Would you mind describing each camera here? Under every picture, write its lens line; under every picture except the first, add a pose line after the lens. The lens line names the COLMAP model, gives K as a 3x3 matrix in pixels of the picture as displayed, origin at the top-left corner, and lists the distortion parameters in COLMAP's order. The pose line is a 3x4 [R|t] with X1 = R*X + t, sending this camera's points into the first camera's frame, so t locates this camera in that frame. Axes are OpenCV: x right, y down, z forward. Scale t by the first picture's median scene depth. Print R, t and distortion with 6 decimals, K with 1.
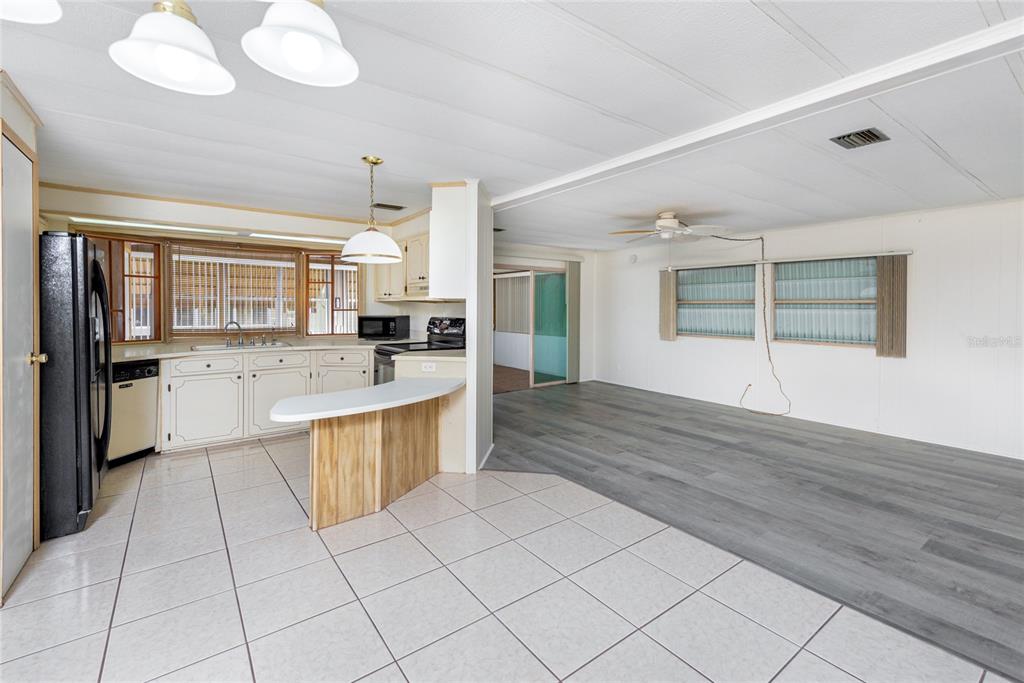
lens RADIAL K [[445.0, 0, 519.7], [0, 445.0, 310.0], [0, 0, 1]] dist [0.004870, -0.000881]
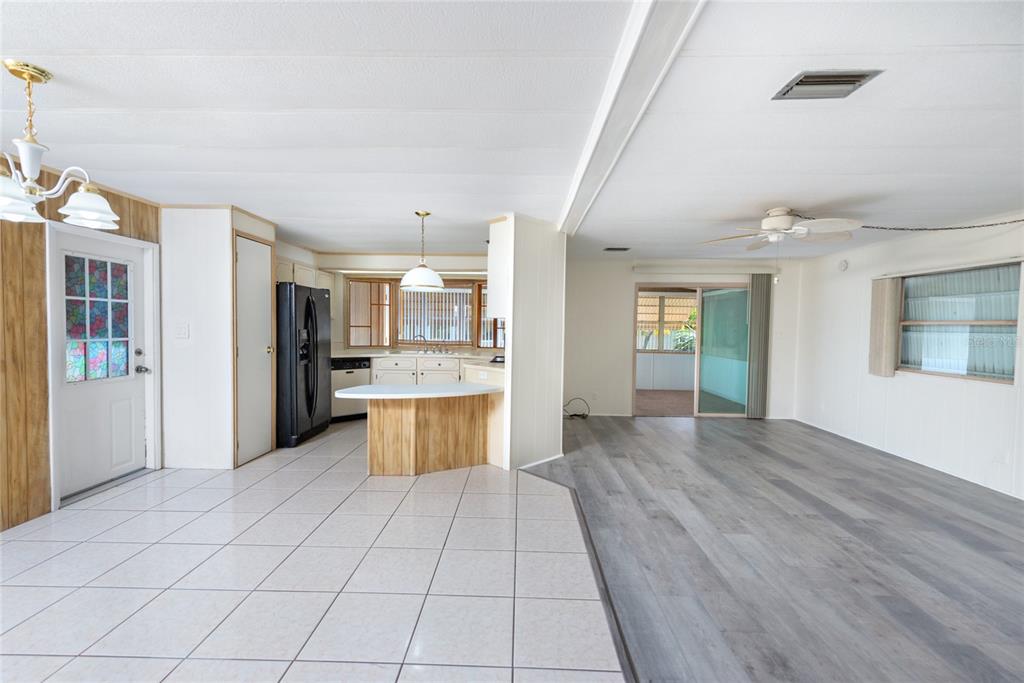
lens RADIAL K [[445.0, 0, 509.9], [0, 445.0, 337.3], [0, 0, 1]] dist [0.004870, -0.000881]
pose [[0.778451, 0.024618, -0.627222, 0.589645], [-0.015494, 0.999680, 0.020007, 0.001174], [0.627514, -0.005856, 0.778583, 0.107147]]
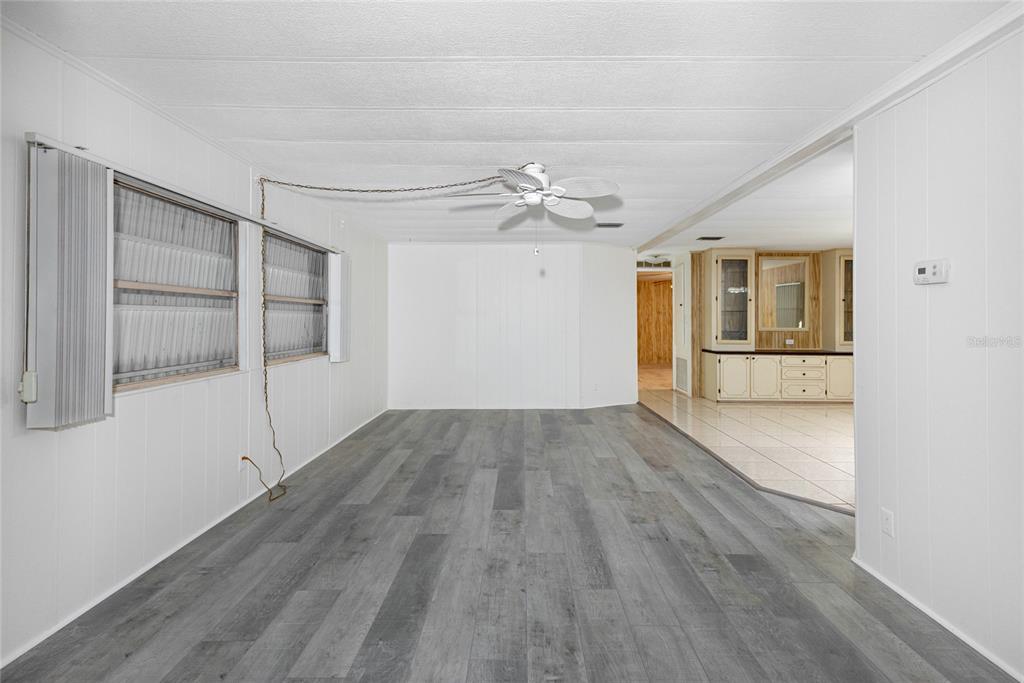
lens RADIAL K [[445.0, 0, 526.1], [0, 445.0, 312.9], [0, 0, 1]] dist [0.004870, -0.000881]
pose [[-0.799139, 0.004369, 0.601131, -0.080045], [0.003900, 0.999990, -0.002083, 0.006582], [-0.601134, 0.000680, -0.799148, 1.954414]]
